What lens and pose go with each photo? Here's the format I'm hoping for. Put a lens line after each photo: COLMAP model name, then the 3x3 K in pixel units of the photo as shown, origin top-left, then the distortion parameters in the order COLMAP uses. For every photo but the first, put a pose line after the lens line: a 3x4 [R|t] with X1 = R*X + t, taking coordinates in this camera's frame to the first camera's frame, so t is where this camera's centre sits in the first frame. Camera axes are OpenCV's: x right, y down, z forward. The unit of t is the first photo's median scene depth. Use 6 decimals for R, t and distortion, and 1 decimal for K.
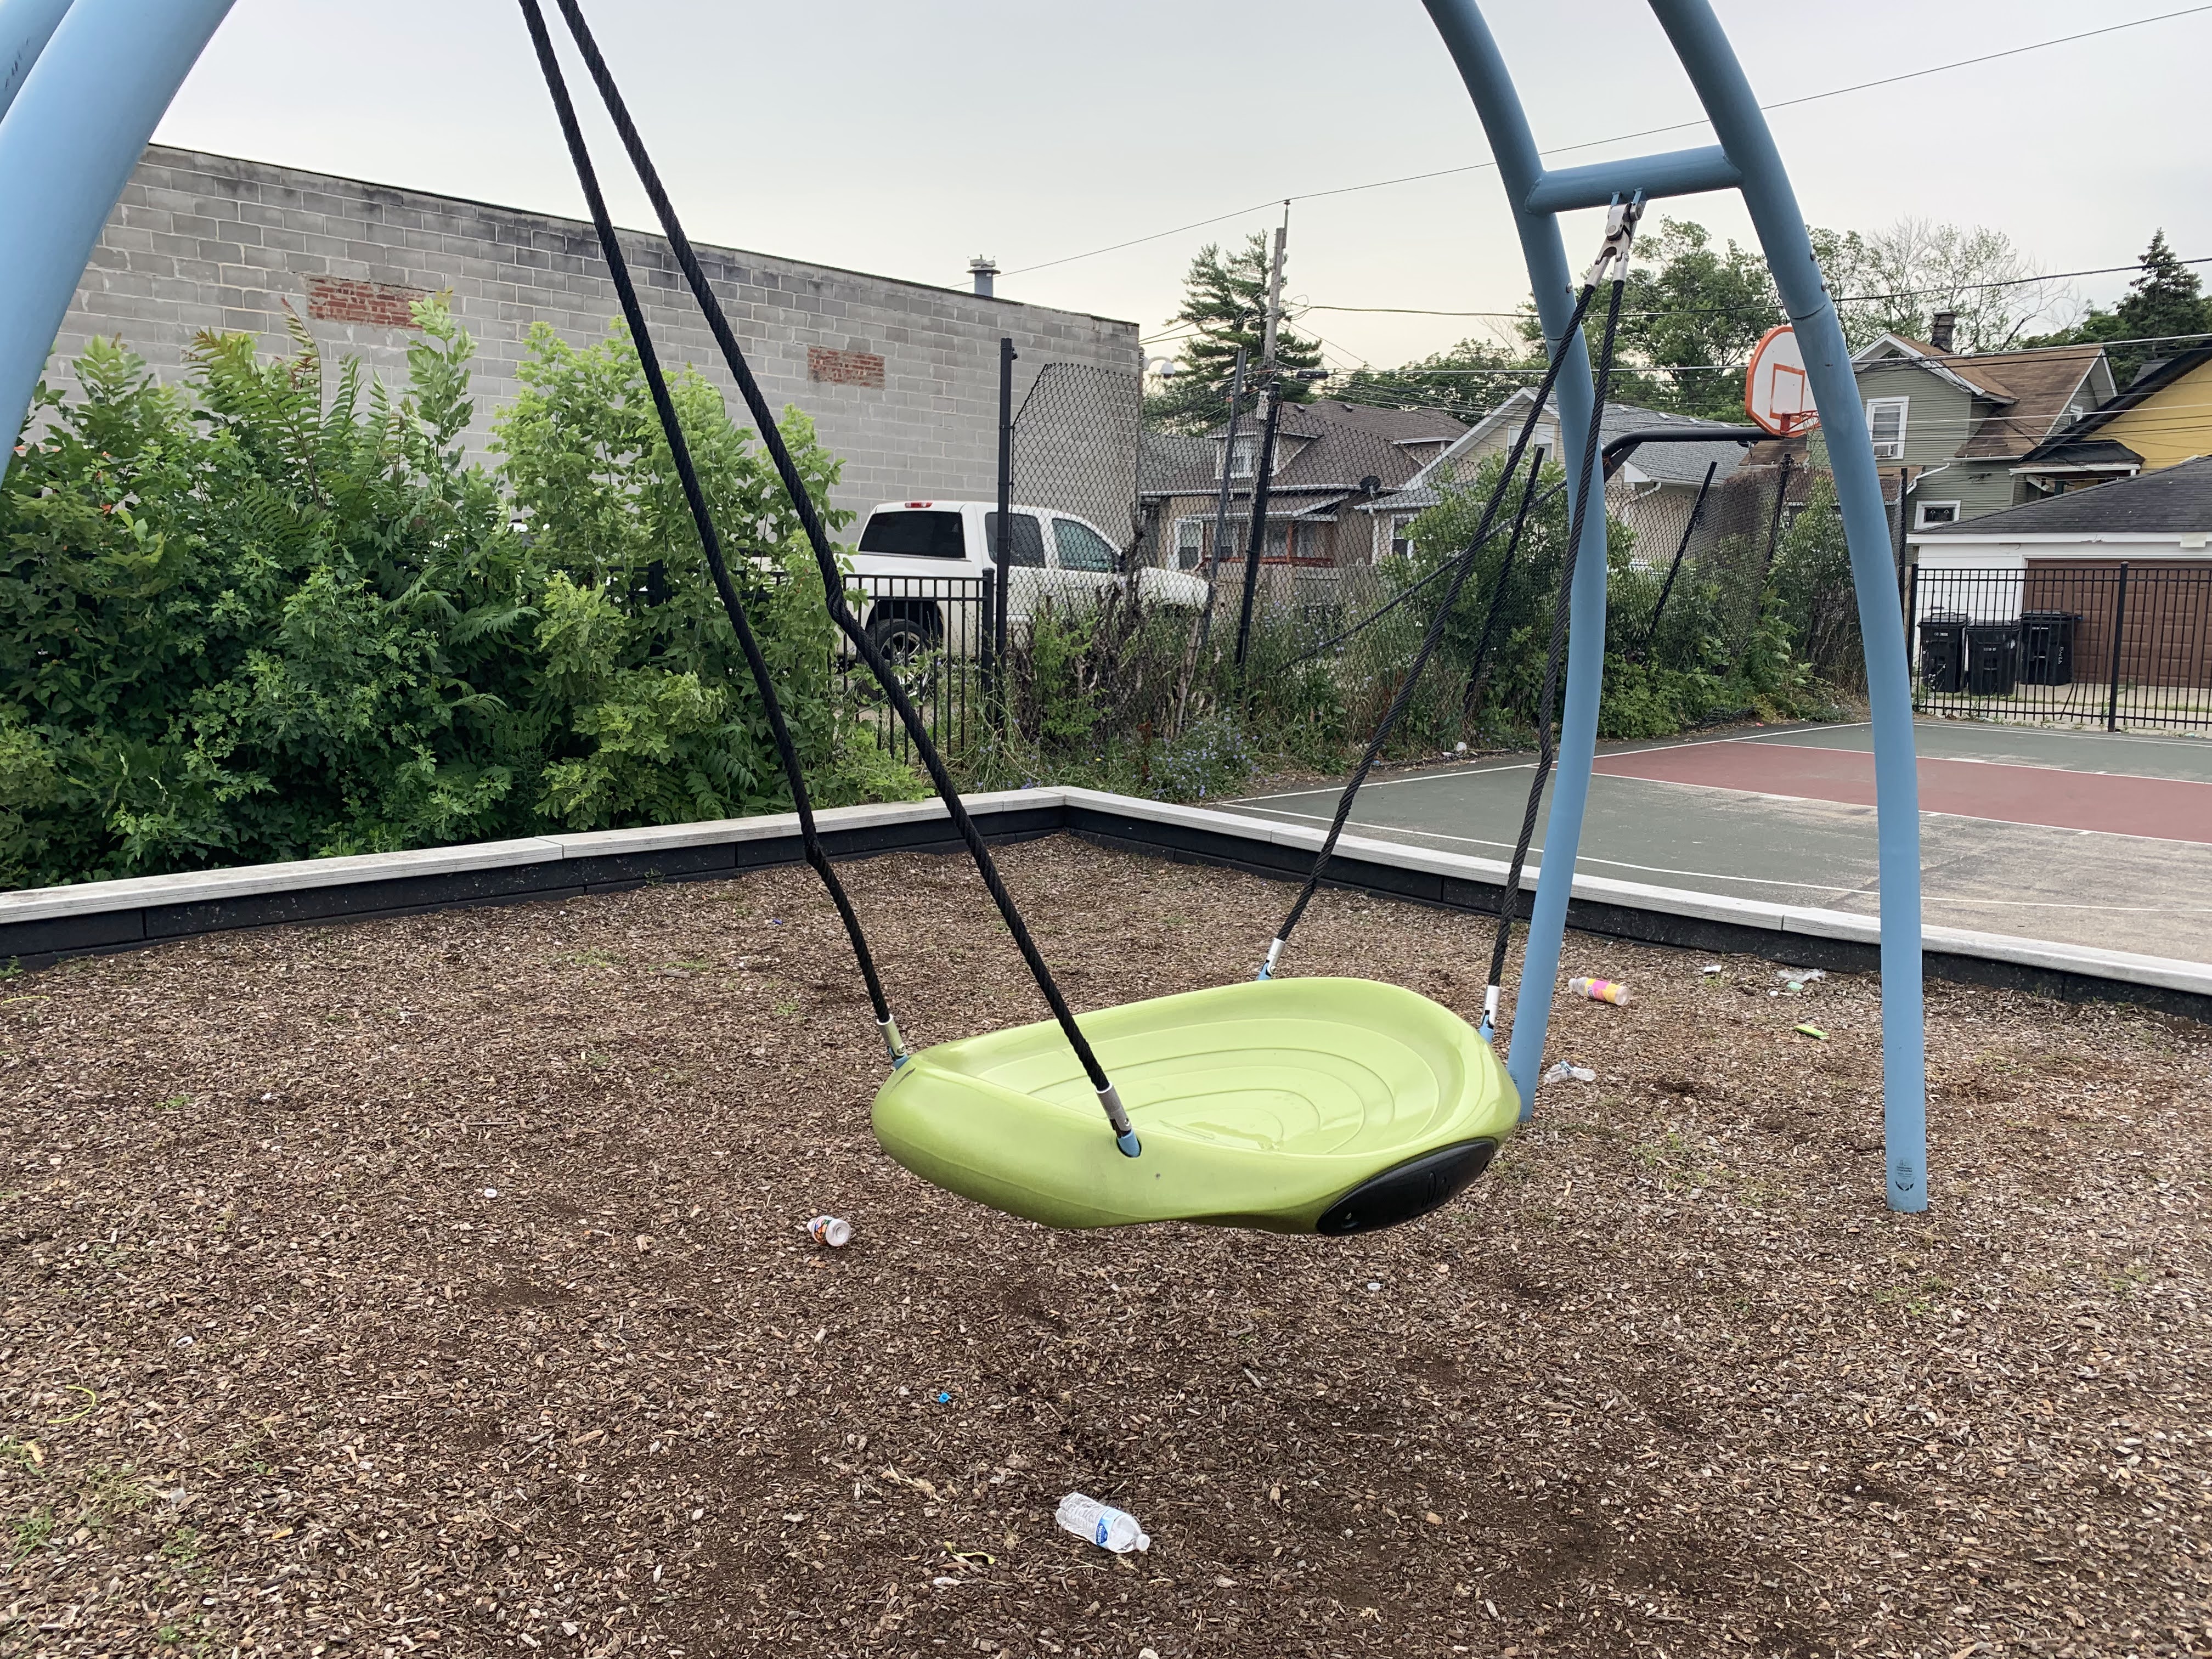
lens RADIAL K [[1702.5, 0, 1098.6], [0, 1702.5, 824.3], [0, 0, 1]] dist [0.065236, -0.066973]
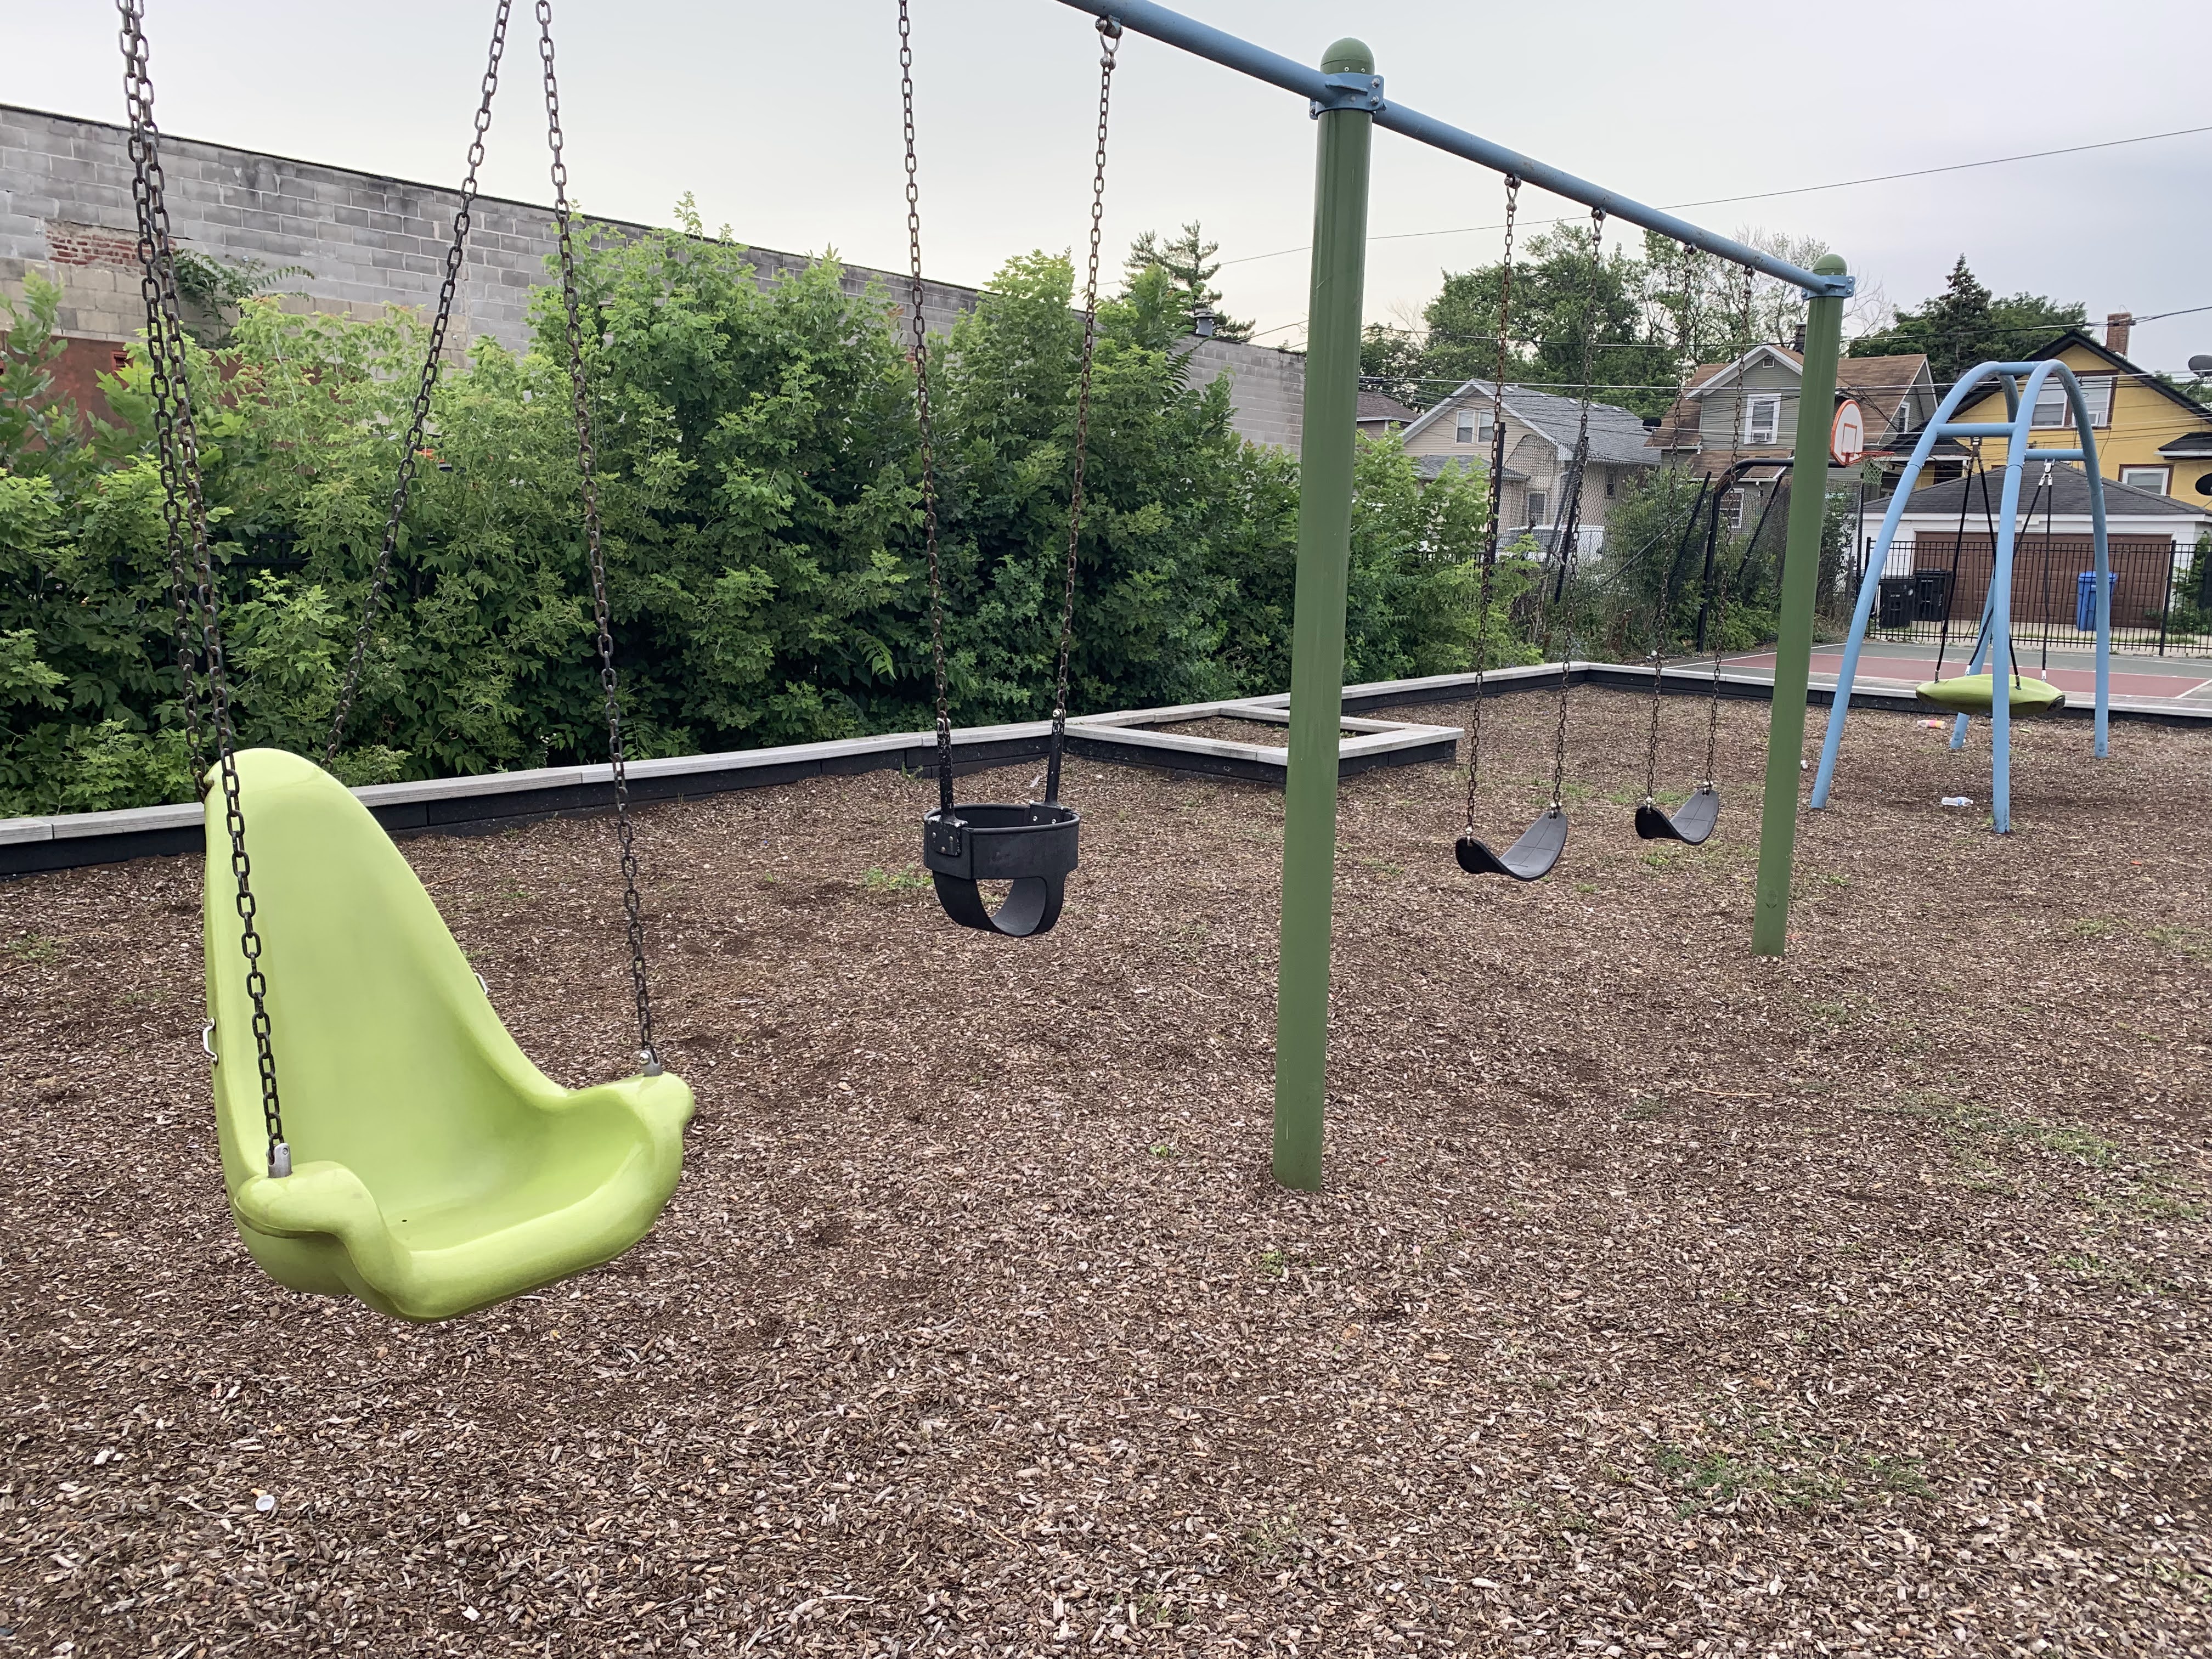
lens RADIAL K [[1702.5, 0, 1105.7], [0, 1702.5, 824.1], [0, 0, 1]] dist [0.065236, -0.066973]
pose [[0.993198, -0.013124, 0.115698, -0.197142], [0.009812, 0.999527, 0.029147, 0.025759], [-0.116026, -0.027814, 0.992857, -0.225724]]
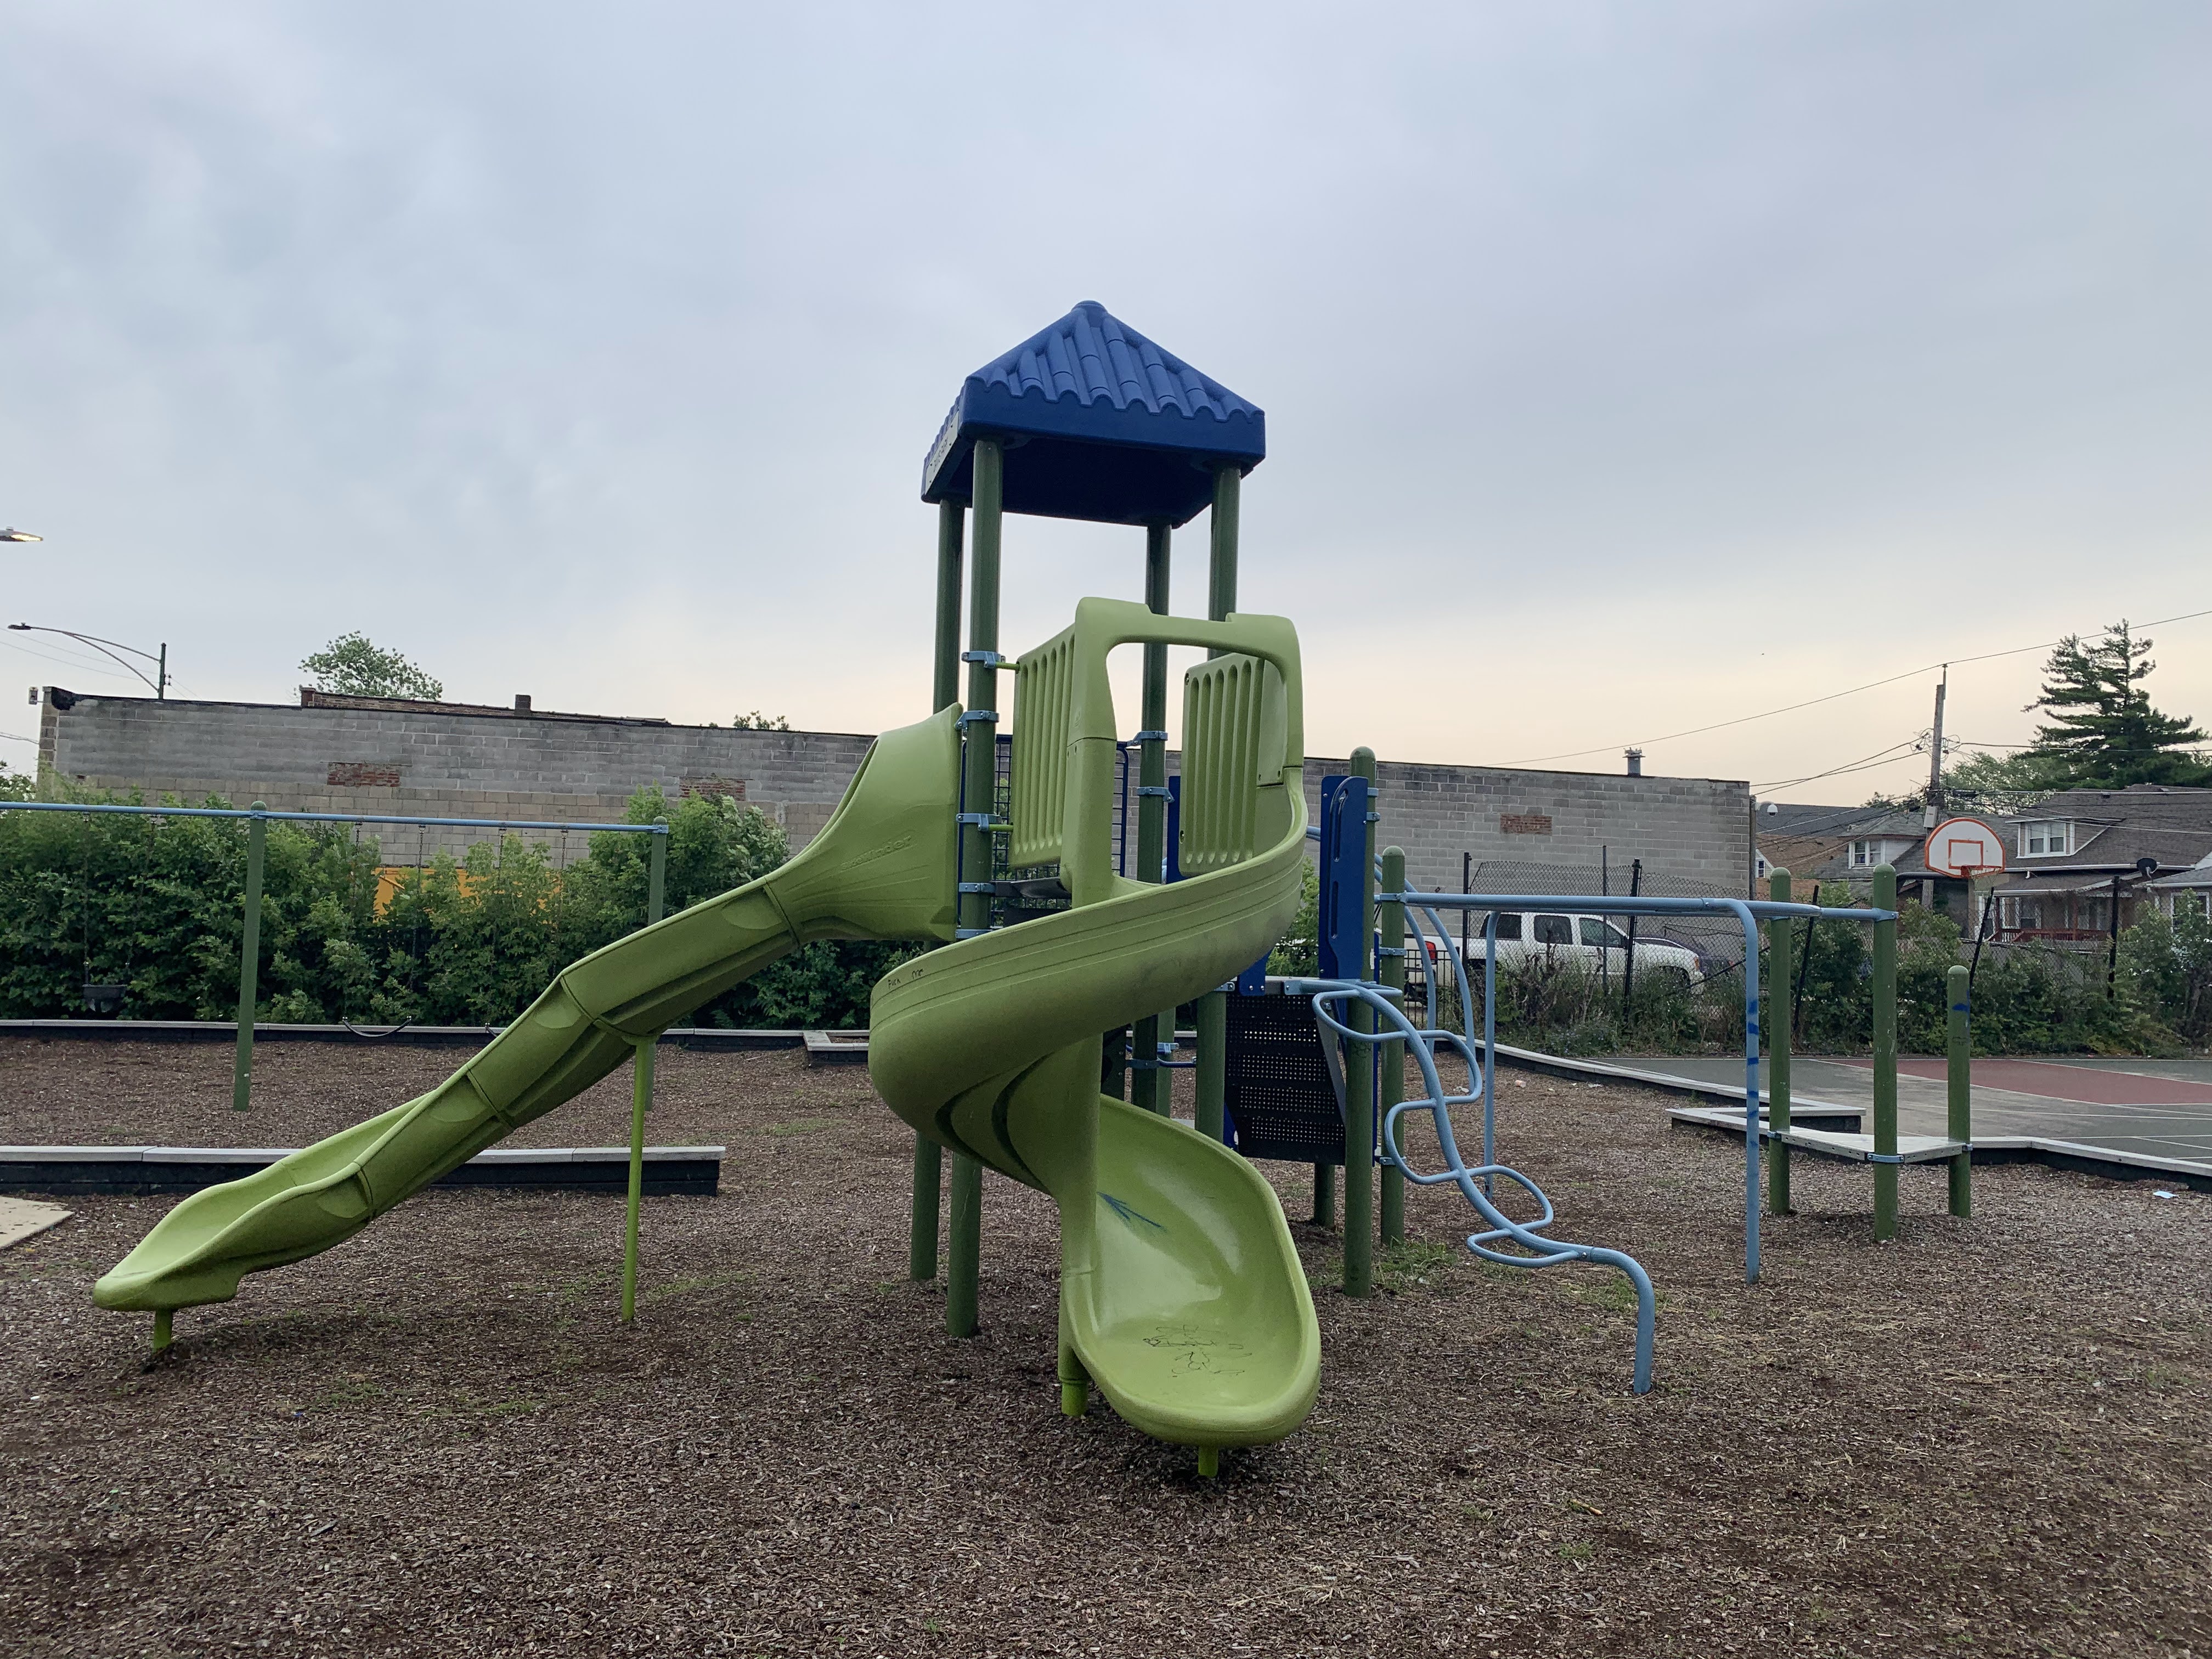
lens RADIAL K [[1702.5, 0, 1124.1], [0, 1702.5, 830.1], [0, 0, 1]] dist [0.065236, -0.066973]
pose [[0.860642, -0.021706, -0.508748, 0.211551], [-0.082189, 0.980070, -0.180854, 0.044278], [0.502535, 0.197464, 0.841705, -0.355364]]
